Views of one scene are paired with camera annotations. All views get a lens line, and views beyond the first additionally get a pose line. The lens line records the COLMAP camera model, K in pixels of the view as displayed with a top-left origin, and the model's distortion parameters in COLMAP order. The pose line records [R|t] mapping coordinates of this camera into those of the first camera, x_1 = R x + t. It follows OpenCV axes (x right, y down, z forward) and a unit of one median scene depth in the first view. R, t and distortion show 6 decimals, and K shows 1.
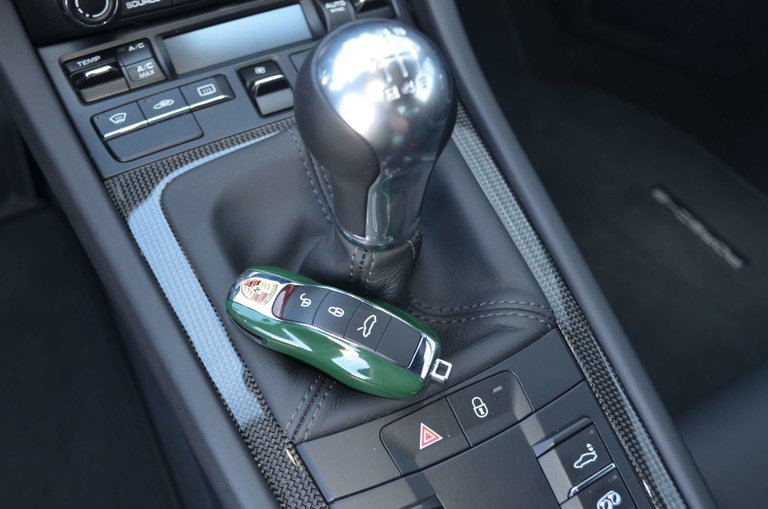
lens RADIAL K [[864.5, 0, 383.2], [0, 864.5, 254.9], [0, 0, 1]] dist [-0.003128, 0.000000]
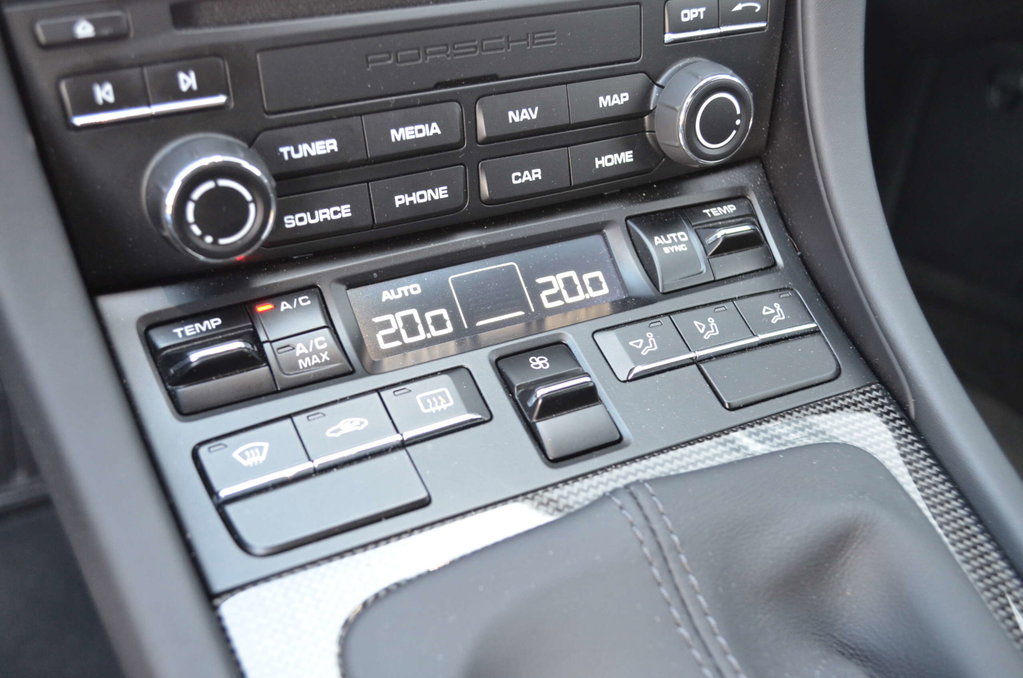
lens RADIAL K [[1042.1, 0, 512.6], [0, 1042.1, 338.5], [0, 0, 1]] dist [-0.061303, 0.000000]
pose [[0.997766, 0.057470, 0.034072, -0.182593], [-0.051918, 0.987922, -0.145993, -0.141698], [-0.042051, 0.143898, 0.988699, 0.413666]]
